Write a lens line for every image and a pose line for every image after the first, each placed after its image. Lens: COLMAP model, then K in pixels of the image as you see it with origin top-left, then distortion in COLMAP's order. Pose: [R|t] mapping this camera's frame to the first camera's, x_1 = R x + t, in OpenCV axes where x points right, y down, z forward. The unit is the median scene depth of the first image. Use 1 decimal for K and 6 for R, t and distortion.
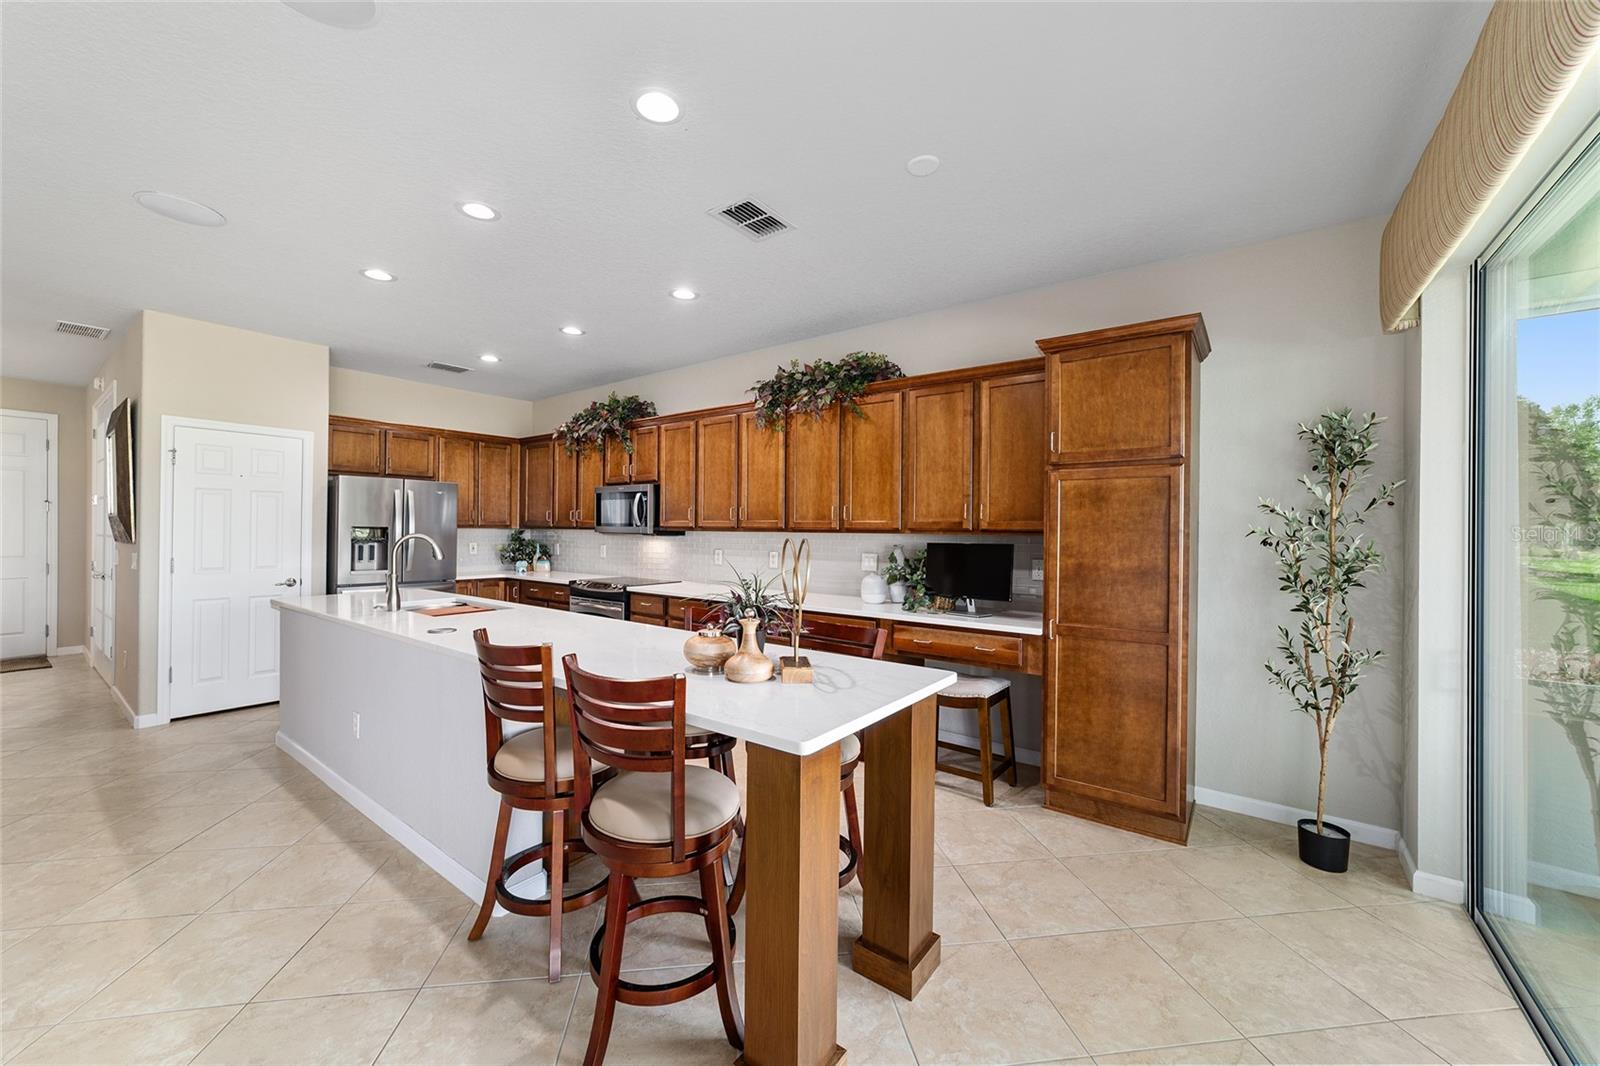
lens RADIAL K [[612.7, 0, 794.7], [0, 612.7, 529.9], [0, 0, 1]] dist [-0.019884, 0.009704]
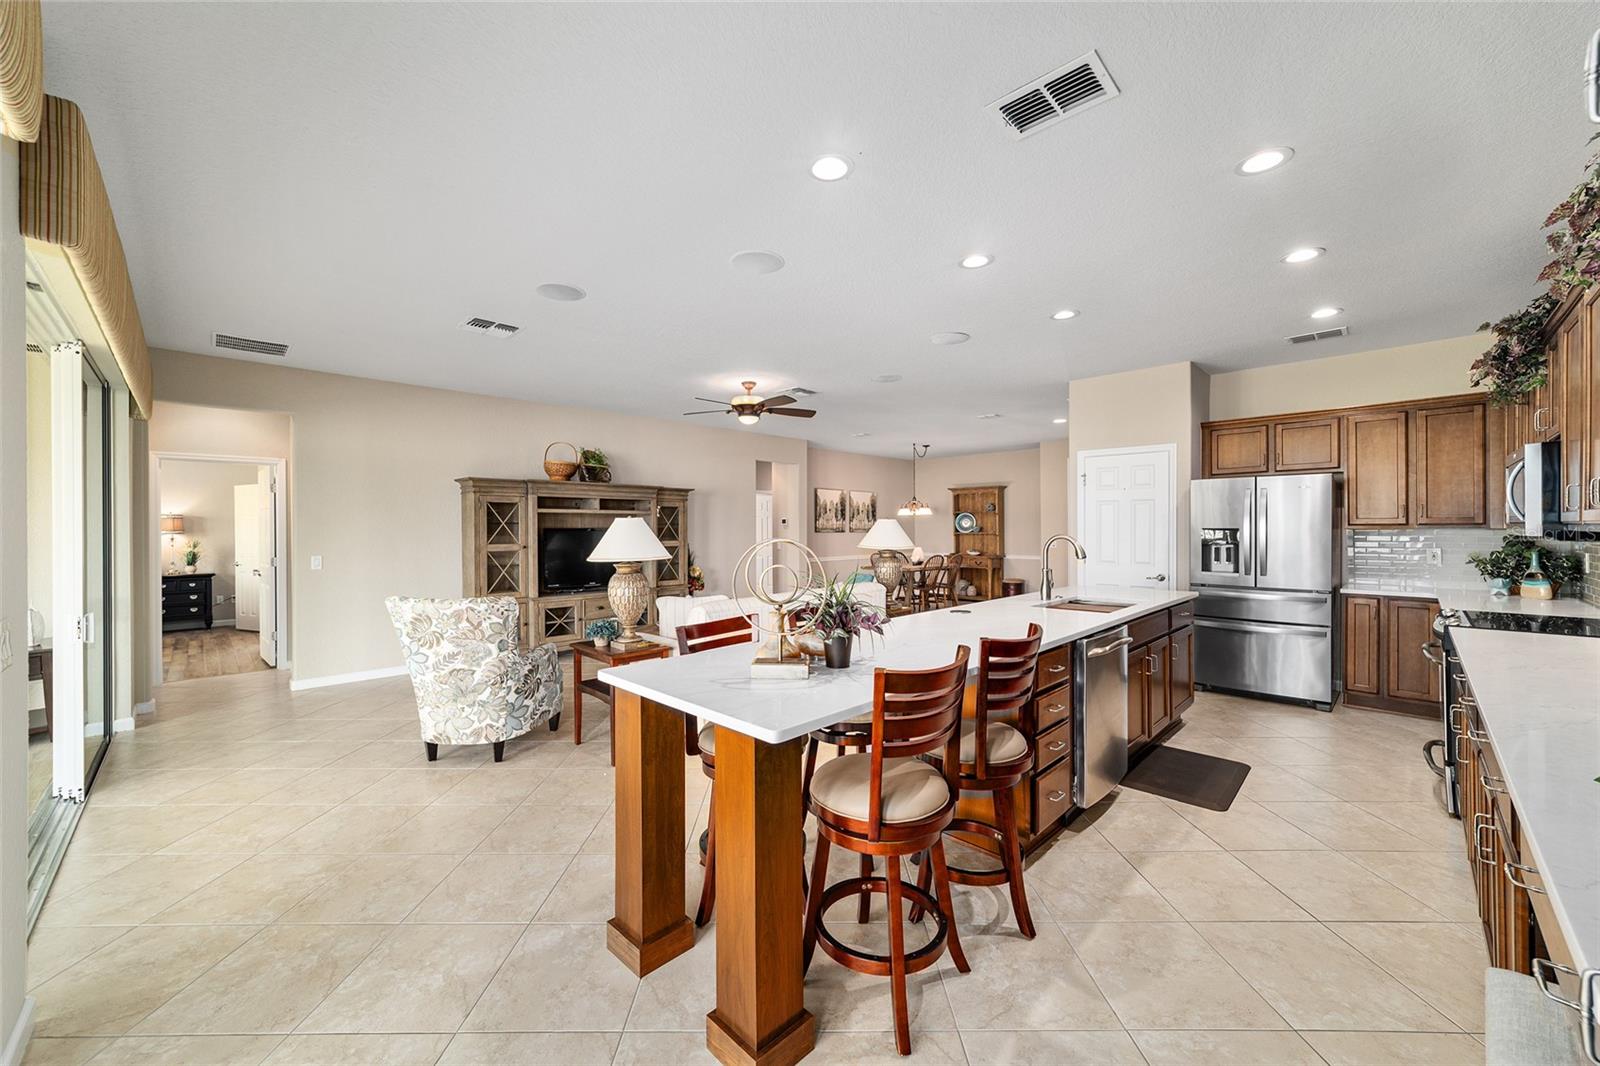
lens RADIAL K [[612.7, 0, 794.7], [0, 612.7, 529.9], [0, 0, 1]] dist [-0.019884, 0.009704]
pose [[-0.144264, -0.005986, -0.989521, 0.514166], [0.001577, 0.999979, -0.006279, 0.003478], [0.989538, -0.002466, -0.144251, 0.601133]]
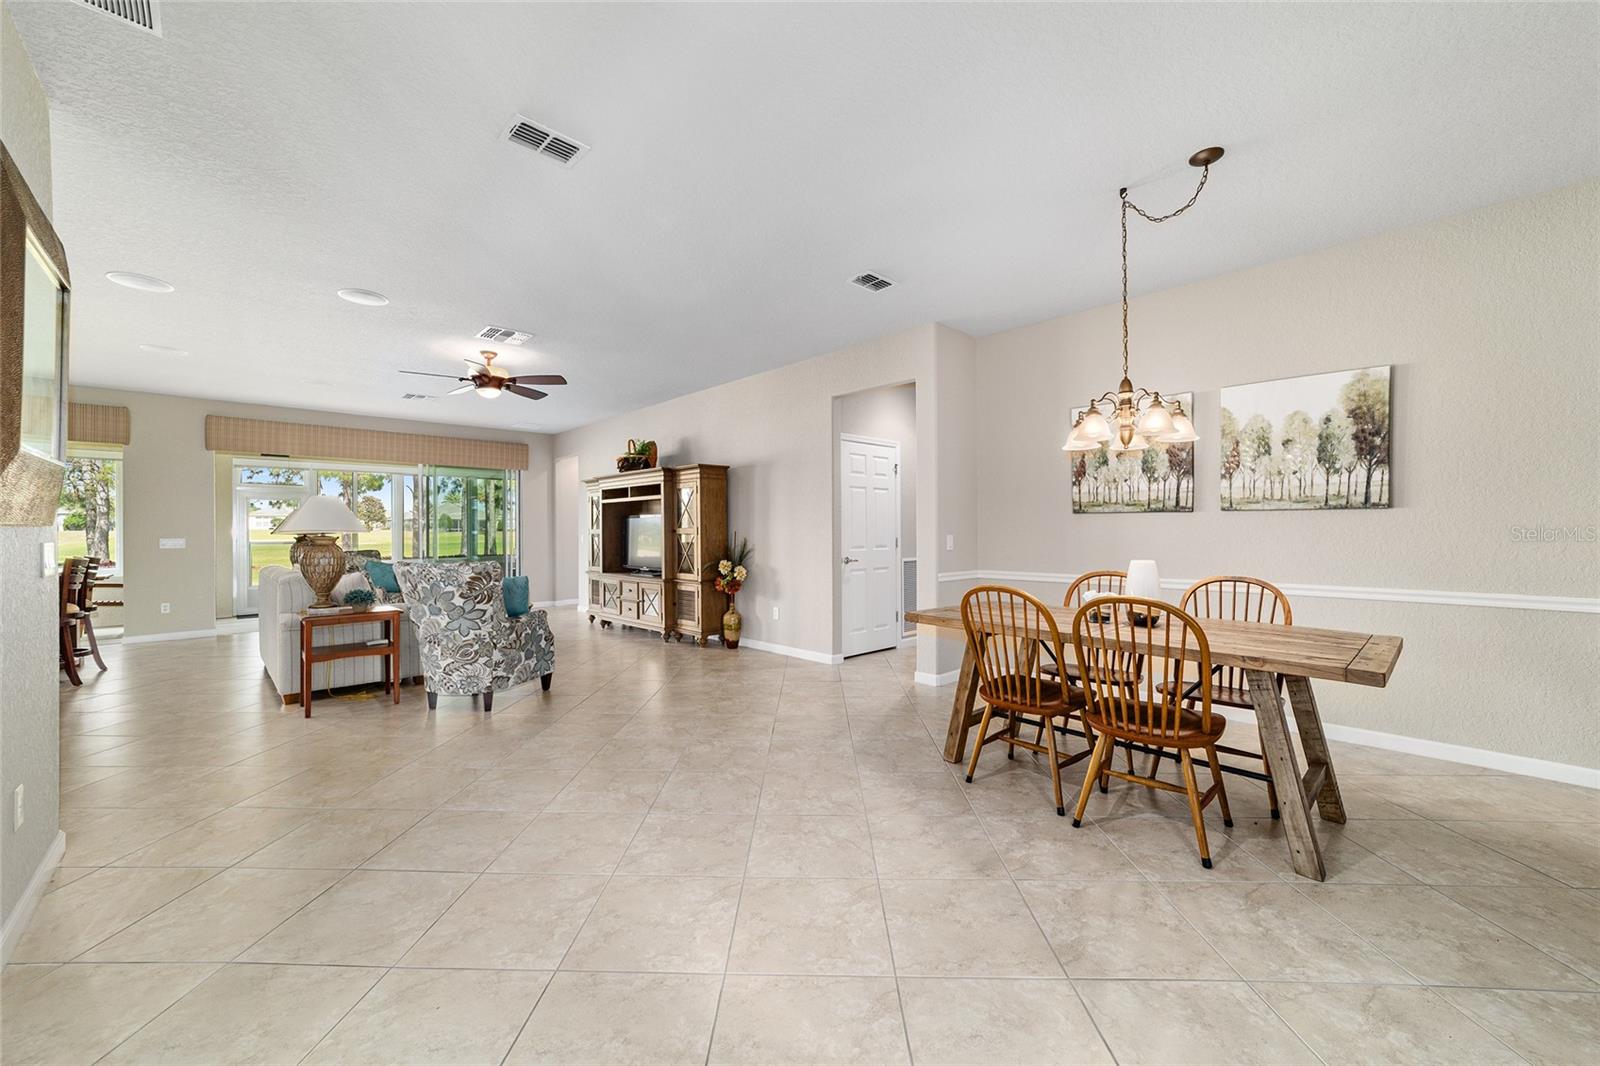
lens RADIAL K [[612.7, 0, 794.7], [0, 612.7, 529.9], [0, 0, 1]] dist [-0.019884, 0.009704]
pose [[-0.986070, -0.001595, 0.166326, -2.000482], [-0.001385, 0.999998, 0.001377, 0.028002], [-0.166328, 0.001127, -0.986070, 1.559969]]
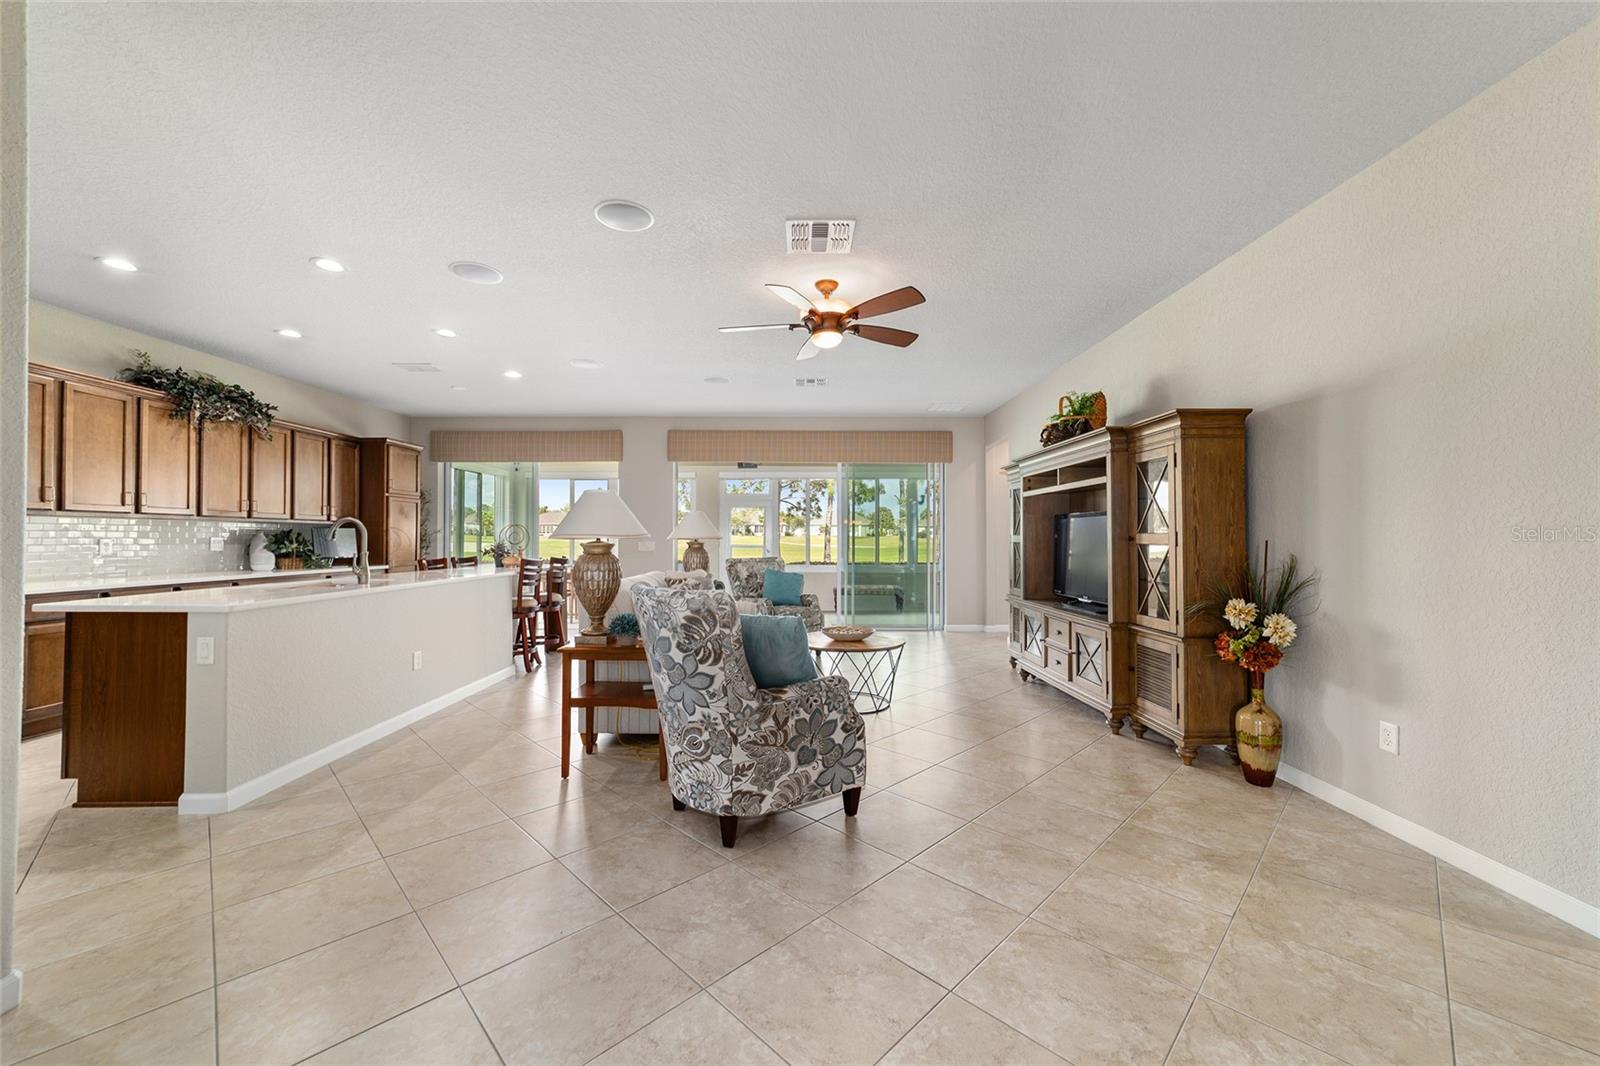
lens RADIAL K [[612.7, 0, 794.7], [0, 612.7, 529.9], [0, 0, 1]] dist [-0.019884, 0.009704]
pose [[-0.599041, 0.002073, 0.800716, -1.828109], [-0.004862, 0.999969, -0.006226, 0.028791], [-0.800703, -0.007623, -0.599012, 0.905324]]
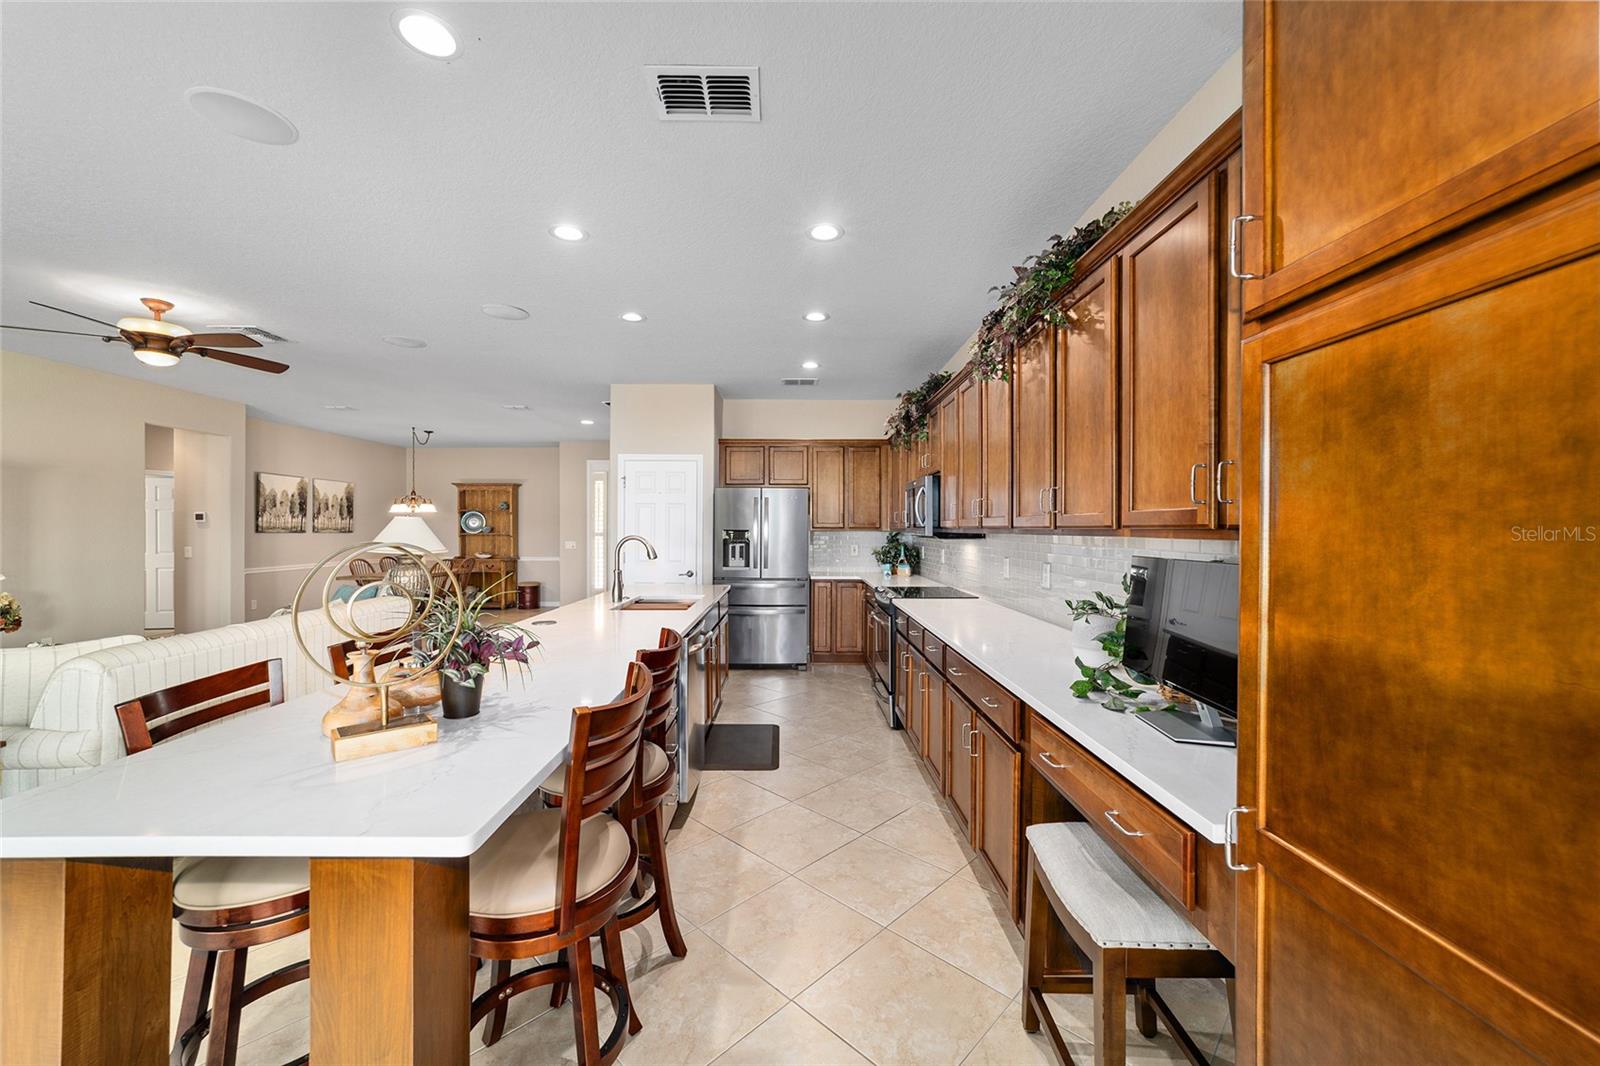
lens RADIAL K [[612.7, 0, 794.7], [0, 612.7, 529.9], [0, 0, 1]] dist [-0.019884, 0.009704]
pose [[0.605796, -0.005839, -0.795599, 0.418384], [0.001685, 0.999980, -0.006056, 0.003044], [0.795618, 0.002328, 0.605794, 0.490100]]
